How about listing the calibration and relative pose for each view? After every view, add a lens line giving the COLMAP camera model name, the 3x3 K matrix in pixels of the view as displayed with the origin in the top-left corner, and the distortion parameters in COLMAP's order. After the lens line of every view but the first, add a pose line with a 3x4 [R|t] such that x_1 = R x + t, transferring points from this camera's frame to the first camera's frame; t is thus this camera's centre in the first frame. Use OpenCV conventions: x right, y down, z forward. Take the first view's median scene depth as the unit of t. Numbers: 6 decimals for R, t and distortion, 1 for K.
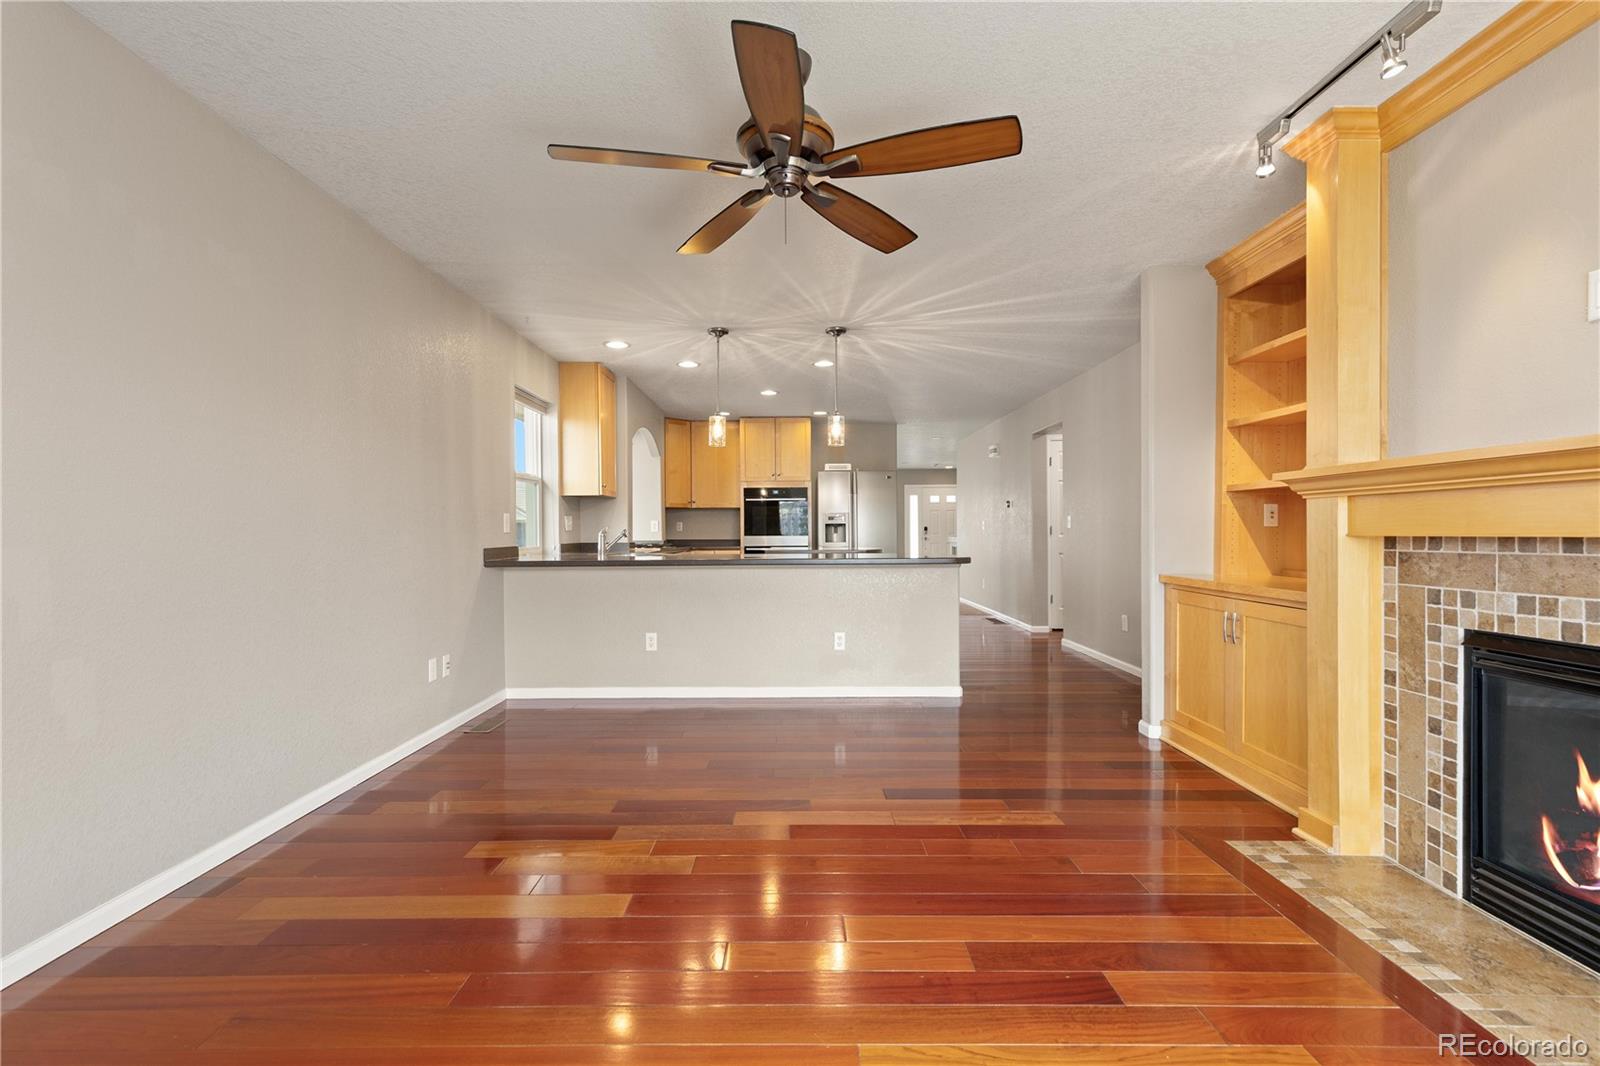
lens RADIAL K [[729.5, 0, 789.3], [0, 729.5, 538.5], [0, 0, 1]] dist [0.012792, -0.000479]
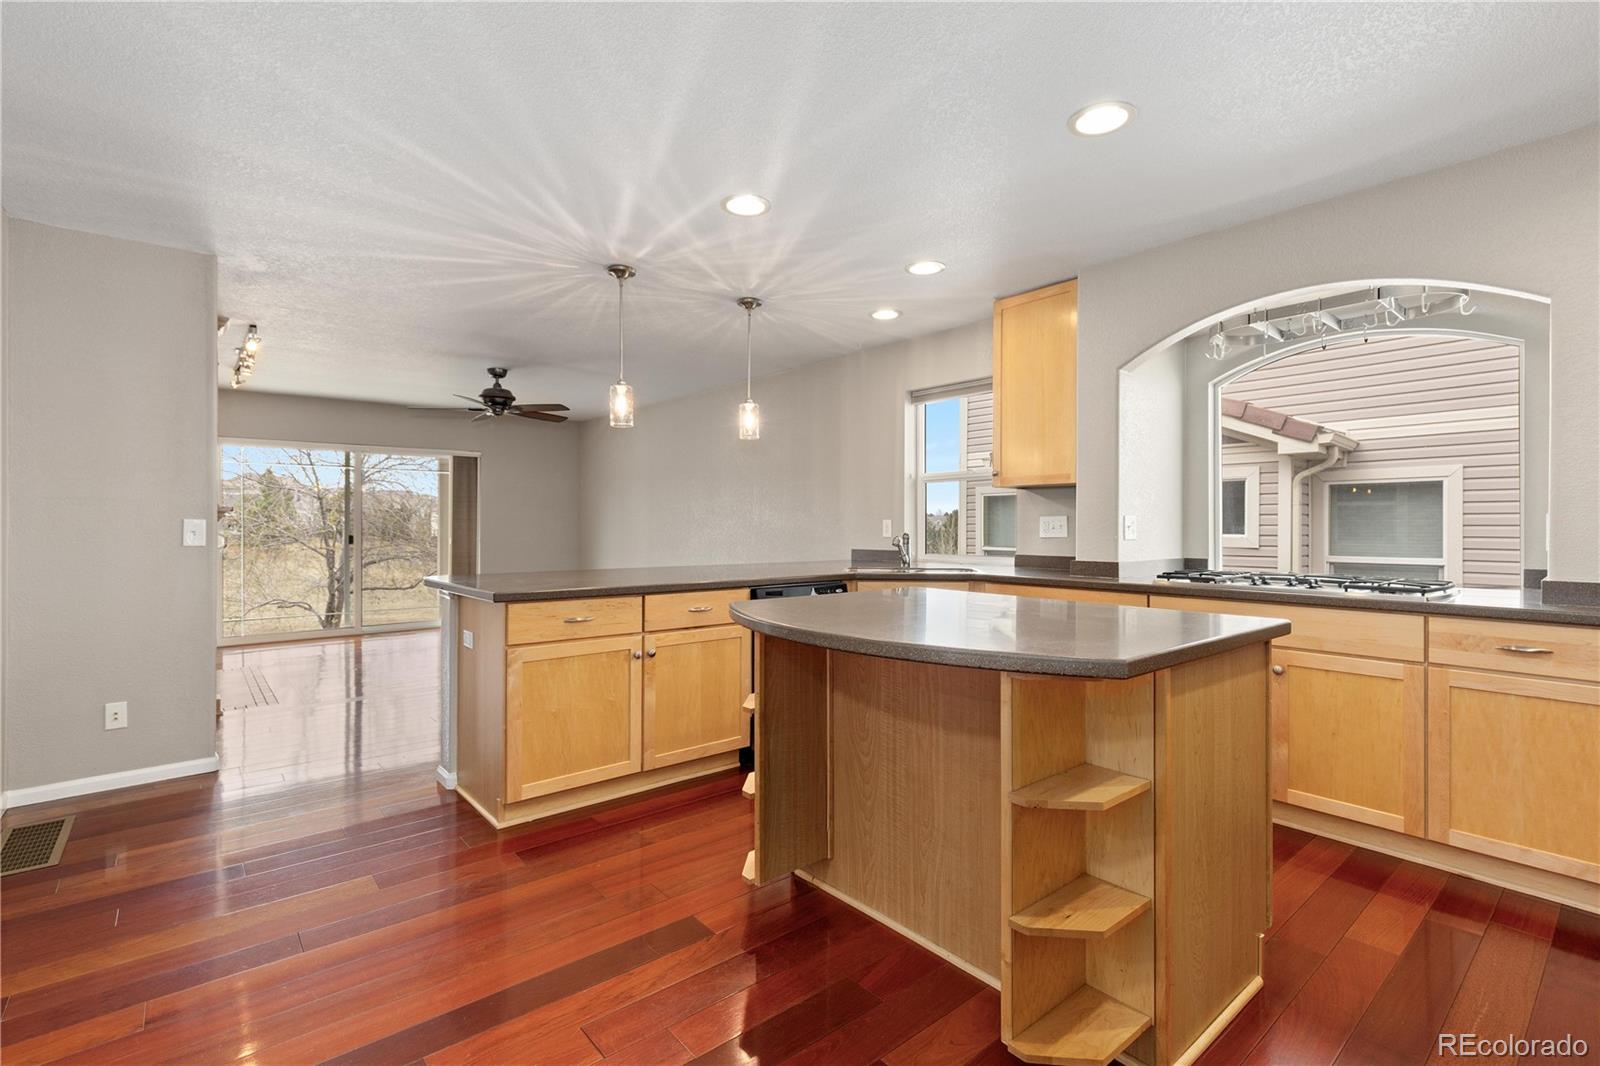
lens RADIAL K [[729.5, 0, 802.1], [0, 729.5, 527.8], [0, 0, 1]] dist [0.012792, -0.000479]
pose [[-0.757580, 0.005810, -0.652717, 0.533043], [-0.005665, 0.999864, 0.015474, -0.045403], [0.652718, 0.015420, -0.757444, 2.180298]]
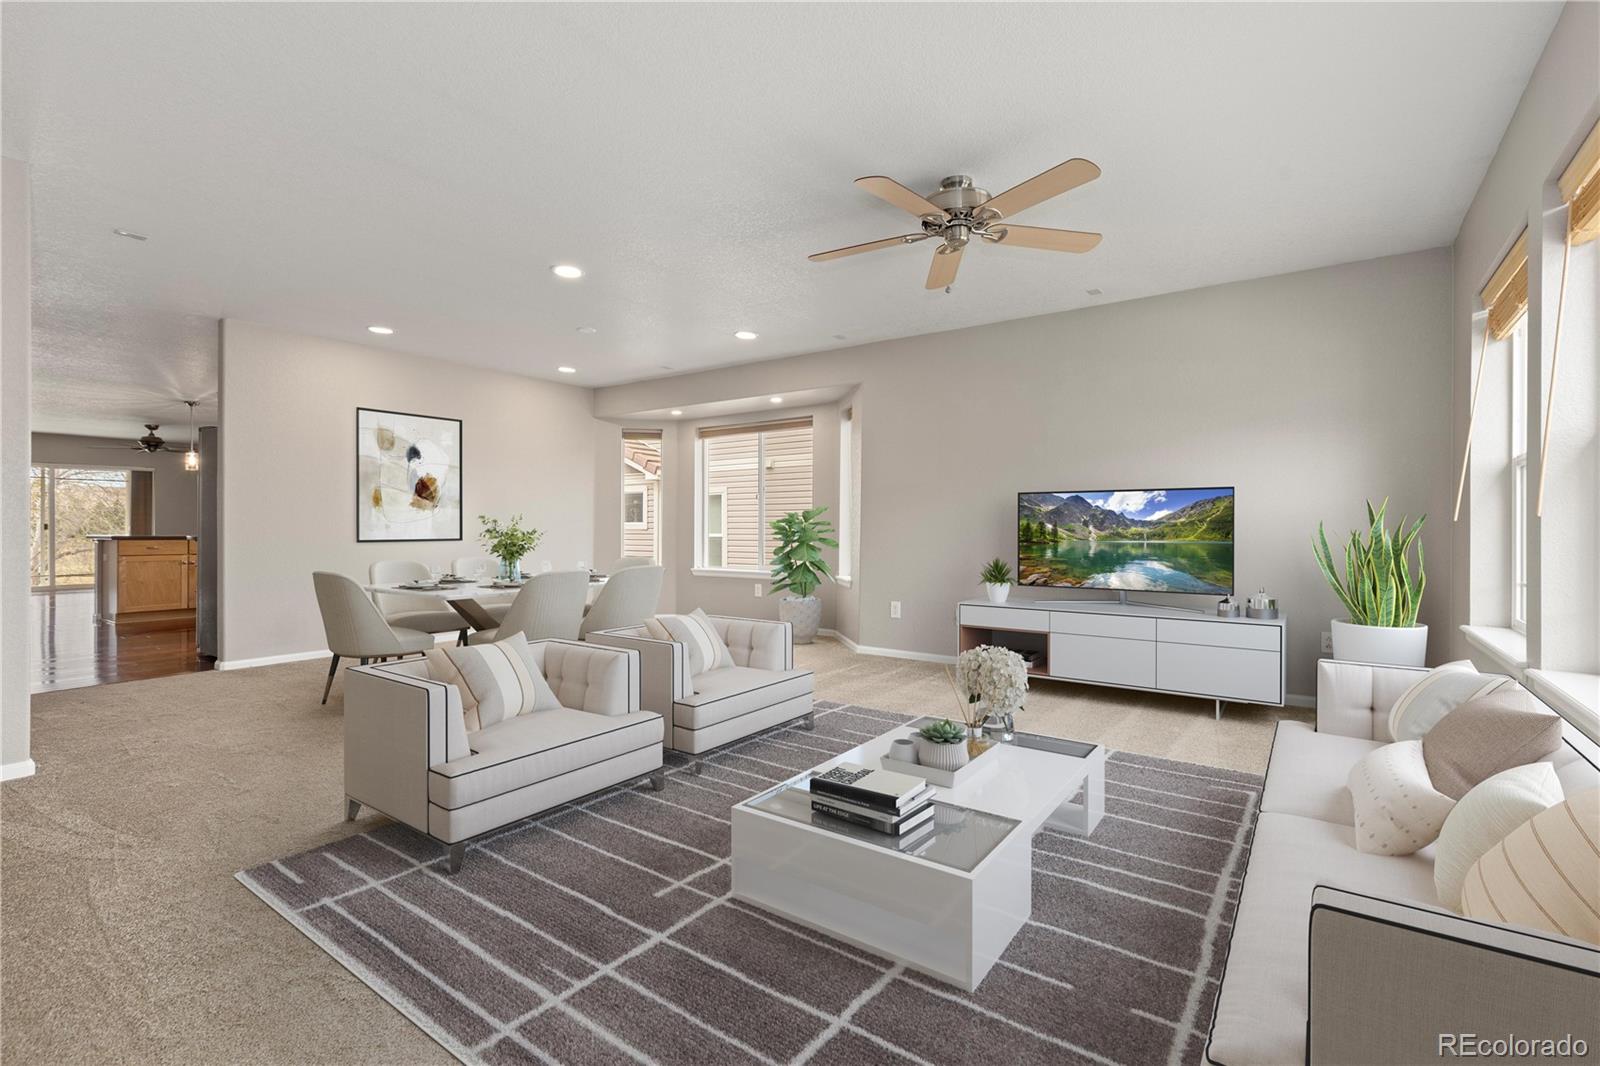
lens RADIAL K [[729.5, 0, 789.3], [0, 729.5, 528.1], [0, 0, 1]] dist [0.012792, -0.000479]
pose [[-0.581356, 0.004095, -0.813639, 0.845838], [-0.002460, 0.999974, 0.006791, -0.003687], [0.813646, 0.005949, -0.581331, 4.068097]]
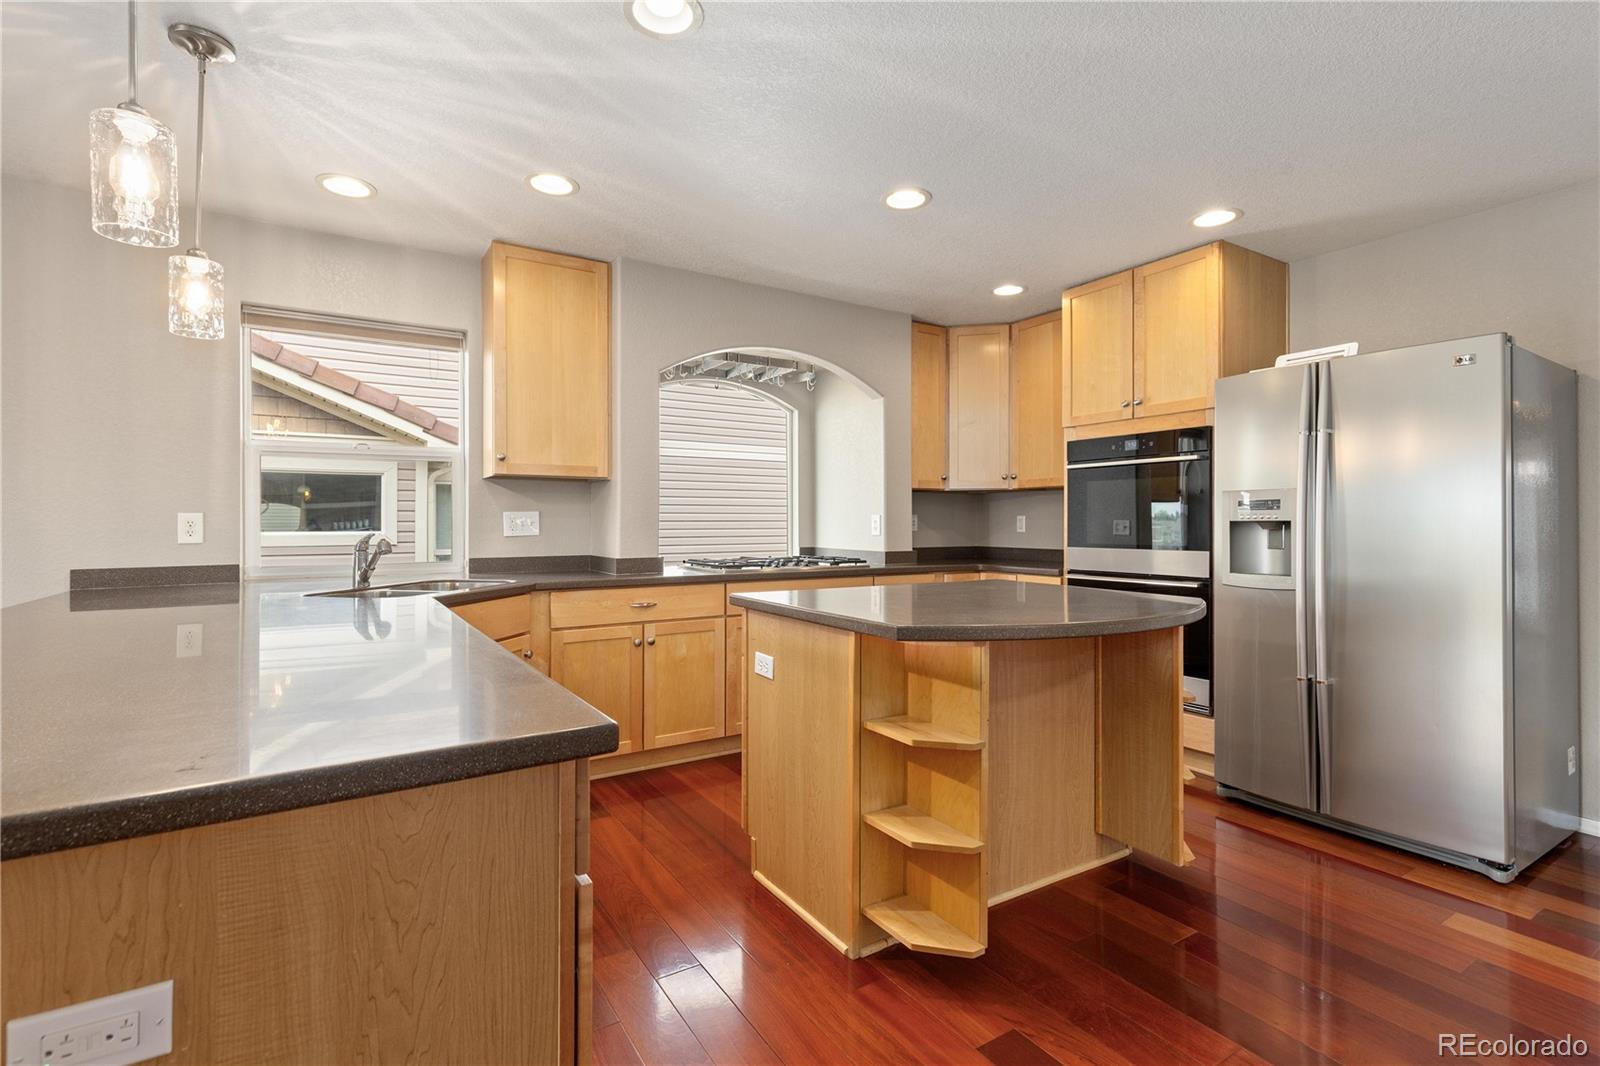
lens RADIAL K [[729.5, 0, 785.4], [0, 729.5, 518.1], [0, 0, 1]] dist [0.012792, -0.000479]
pose [[0.536476, 0.000885, -0.843915, 0.524761], [-0.010797, 0.999925, -0.005815, -0.037870], [0.843846, 0.012231, 0.536446, 1.363158]]
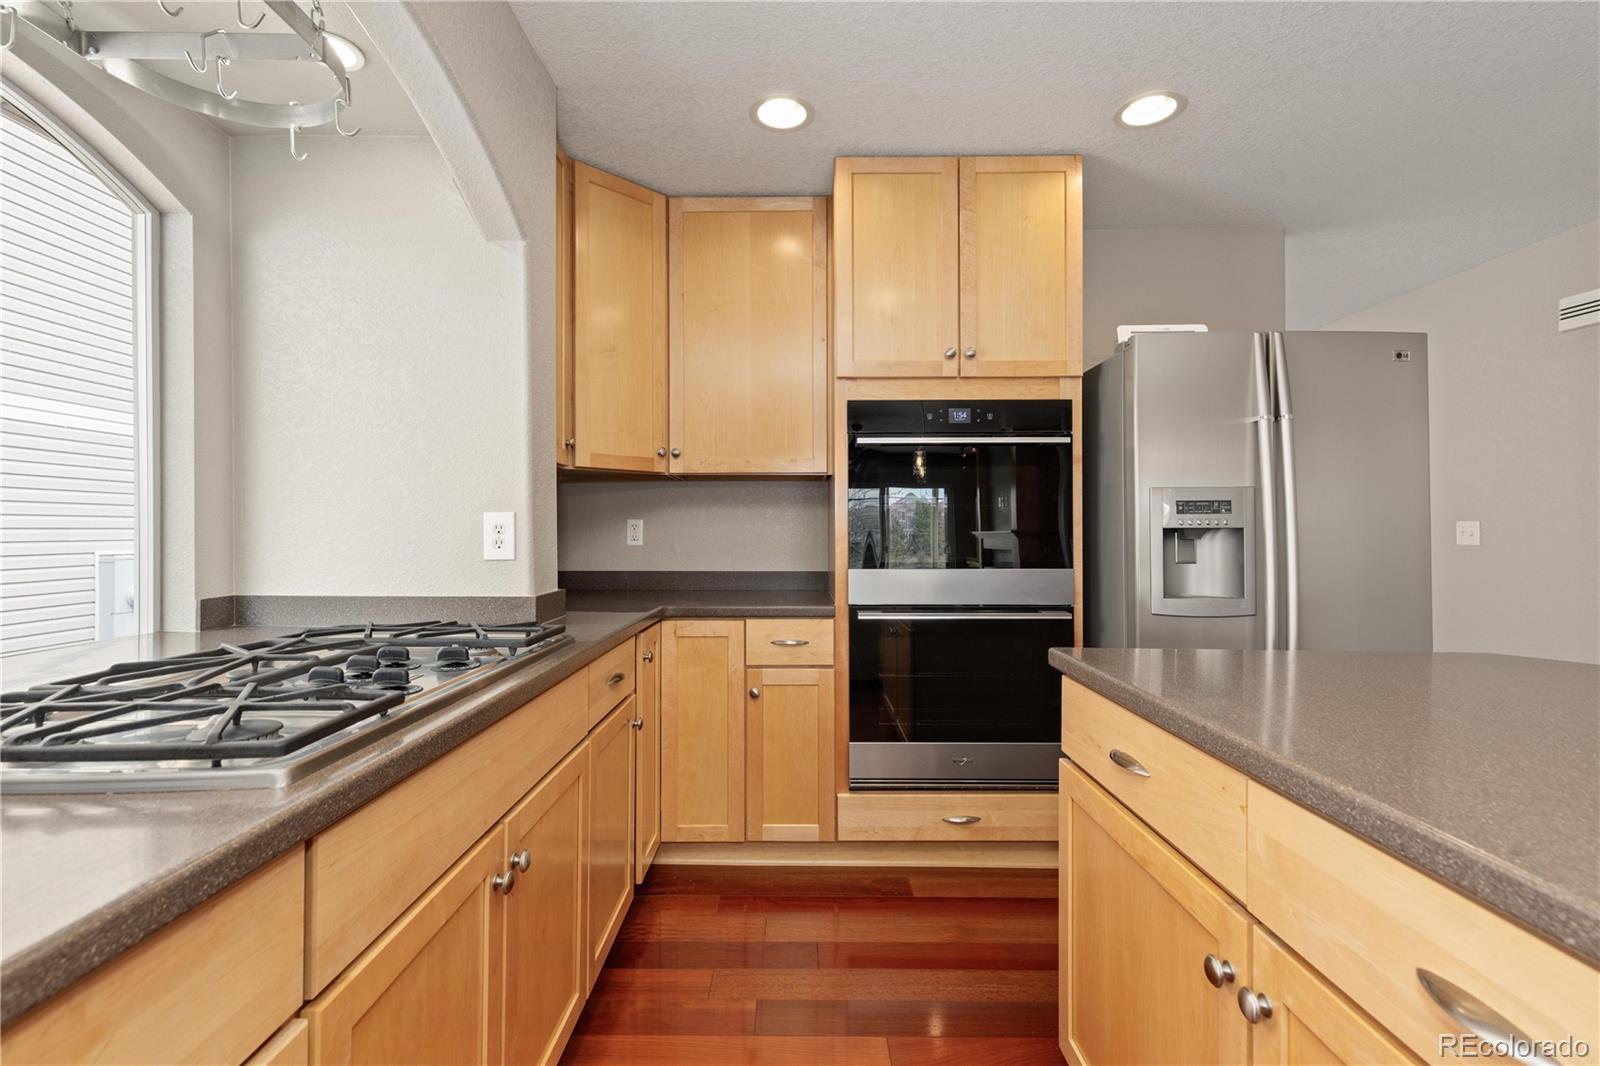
lens RADIAL K [[729.5, 0, 796.2], [0, 729.5, 523.7], [0, 0, 1]] dist [0.012792, -0.000479]
pose [[0.999946, 0.005809, 0.008627, -0.192999], [-0.005656, 0.999830, -0.017568, -0.035894], [-0.008728, 0.017518, 0.999808, 1.613908]]
